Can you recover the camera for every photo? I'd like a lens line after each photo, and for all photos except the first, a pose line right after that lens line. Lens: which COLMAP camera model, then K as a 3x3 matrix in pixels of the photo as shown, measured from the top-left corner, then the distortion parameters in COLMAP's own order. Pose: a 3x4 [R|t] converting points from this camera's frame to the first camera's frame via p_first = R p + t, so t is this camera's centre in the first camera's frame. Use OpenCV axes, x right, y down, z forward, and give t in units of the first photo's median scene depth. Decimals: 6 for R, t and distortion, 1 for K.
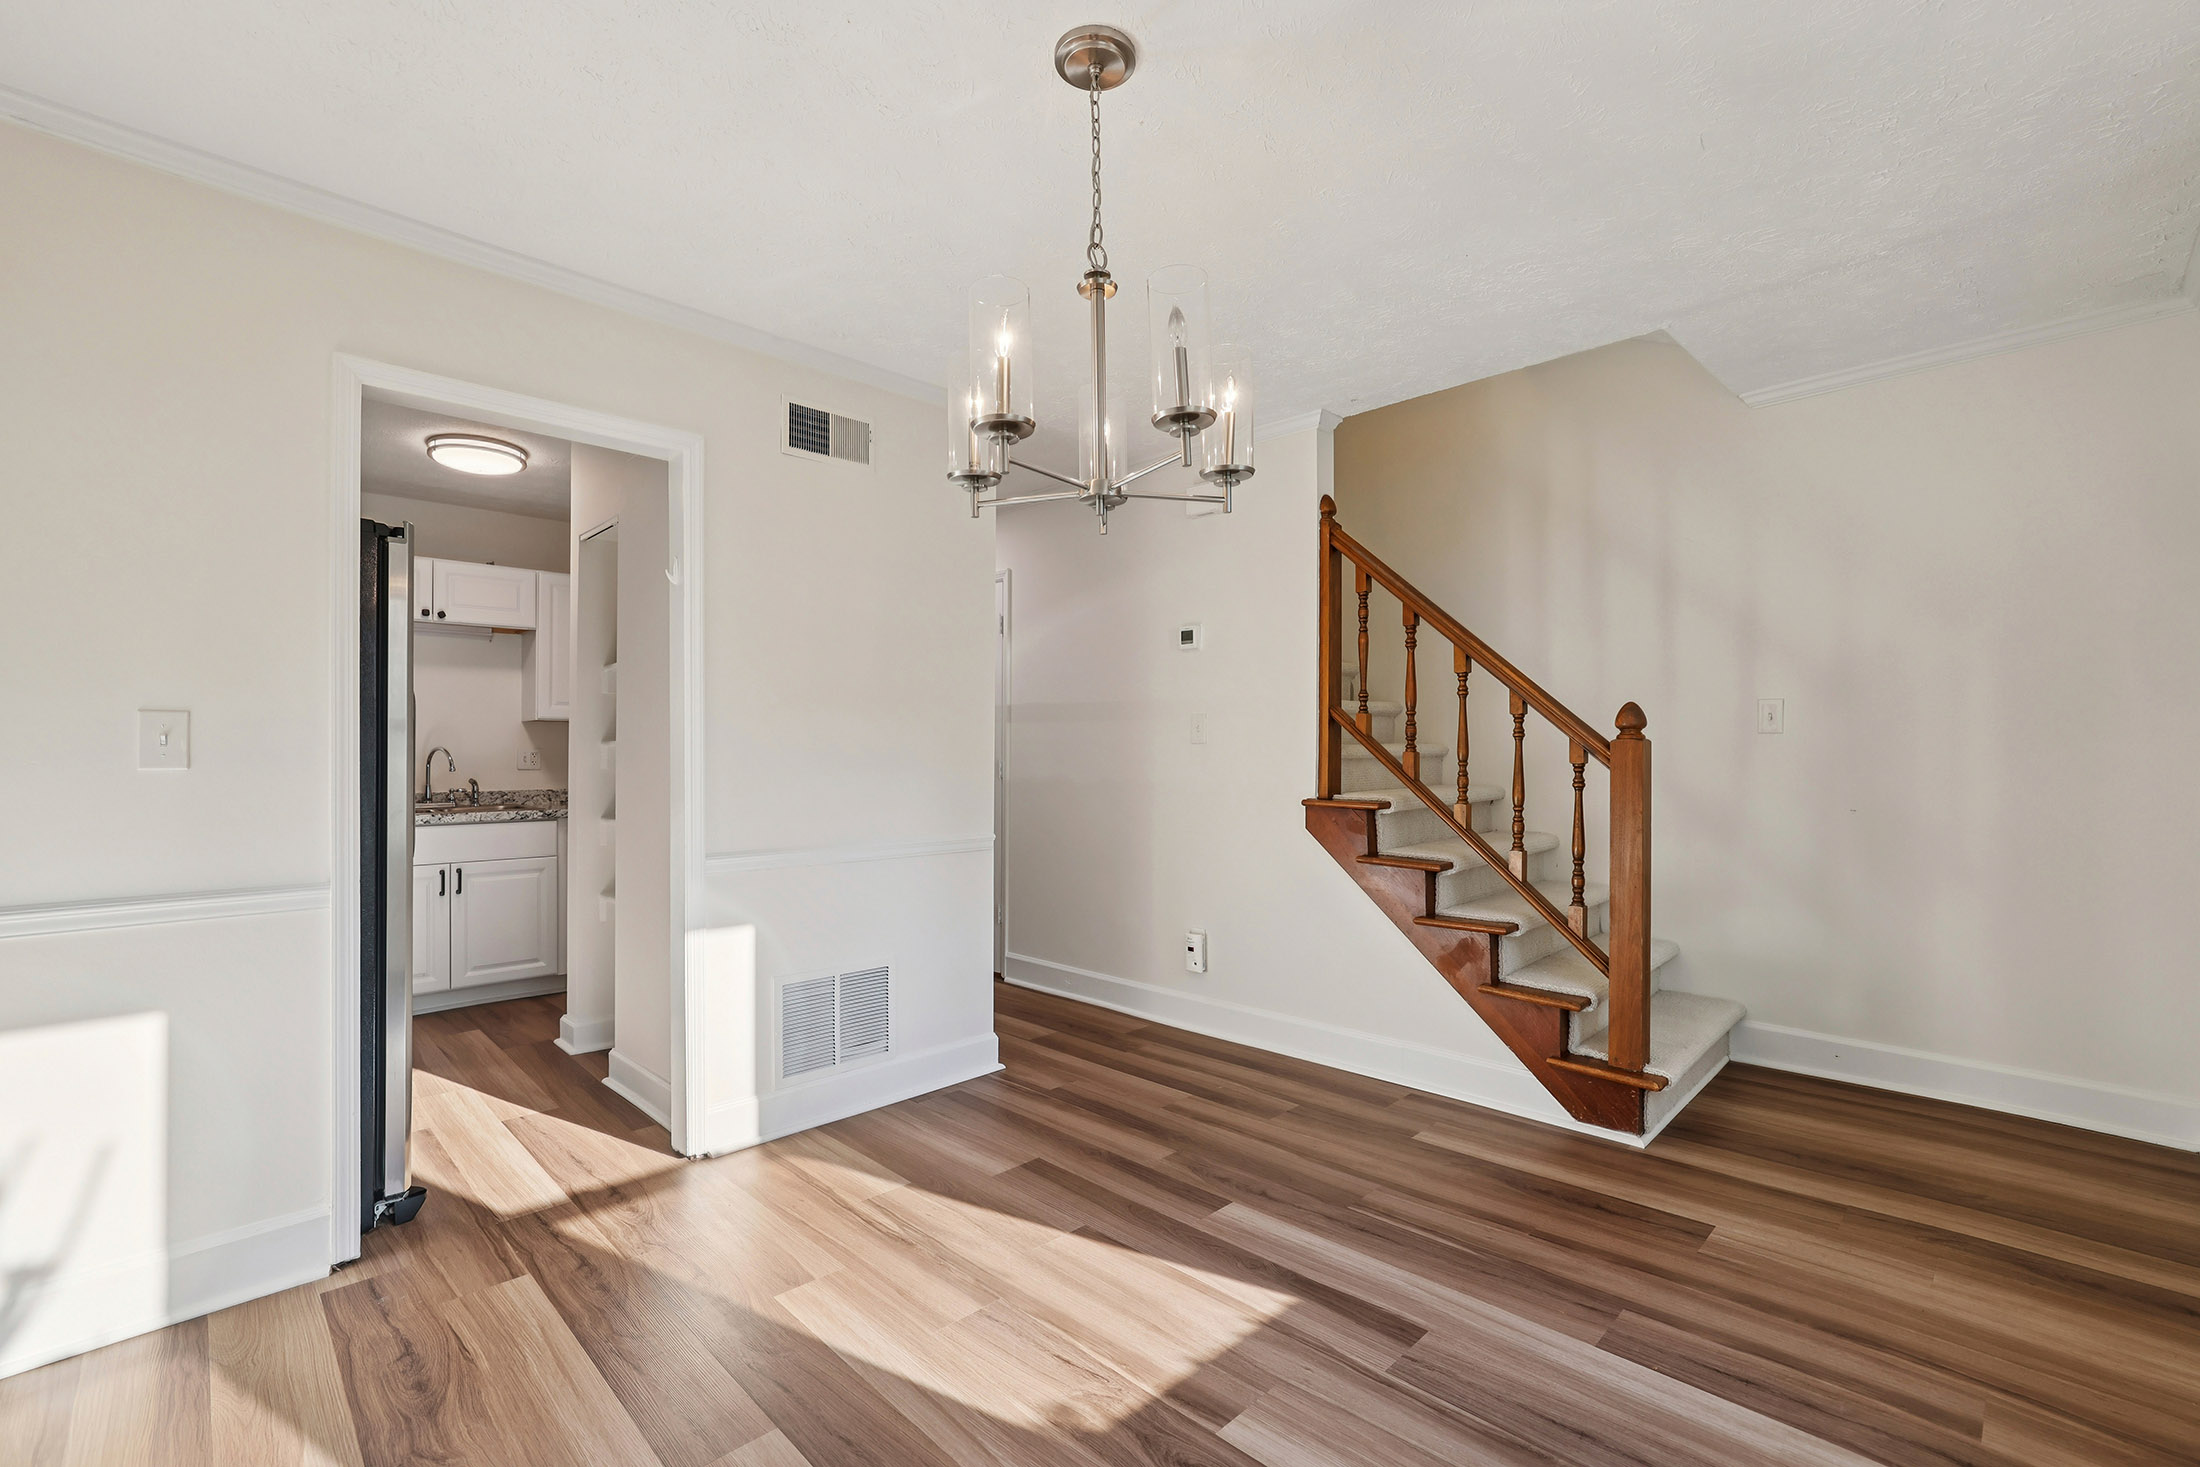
lens RADIAL K [[962.8, 0, 1100.0], [0, 962.8, 733.5], [0, 0, 1]] dist [-0.048343, 0.020946]
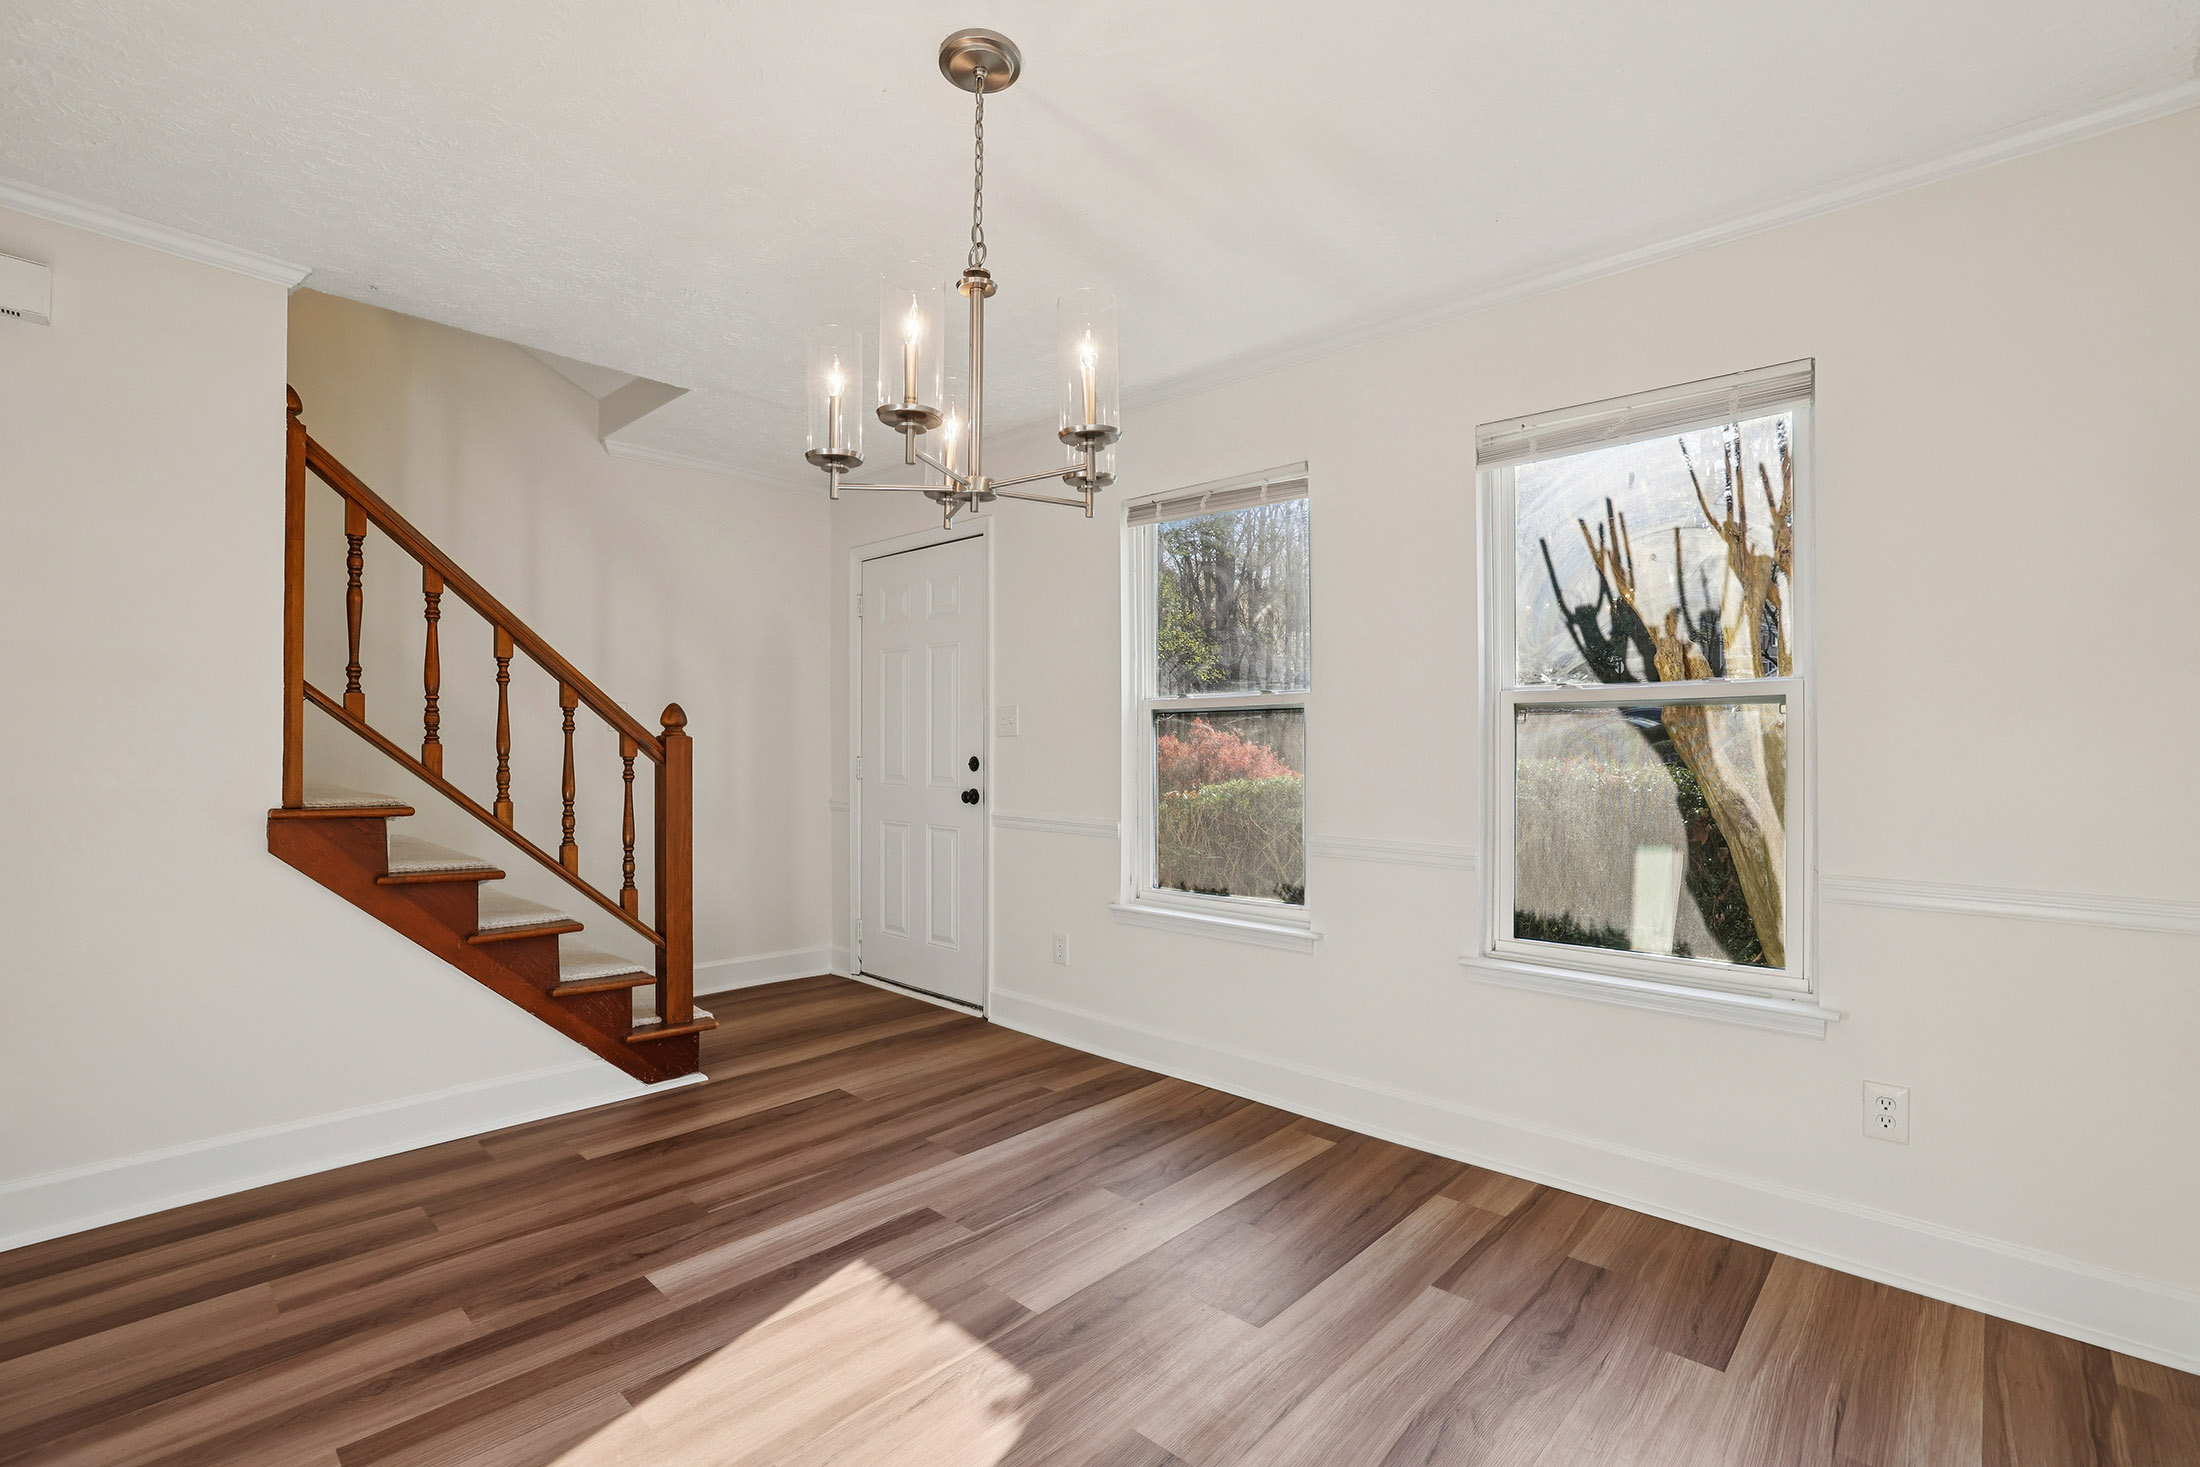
lens RADIAL K [[967.2, 0, 1056.1], [0, 967.2, 734.6], [0, 0, 1]] dist [-0.050042, 0.020034]
pose [[-0.017227, 0.016765, 0.999711, -0.717346], [-0.028570, 0.999443, -0.017253, 0.013874], [-0.999443, -0.028859, -0.016738, 0.660030]]
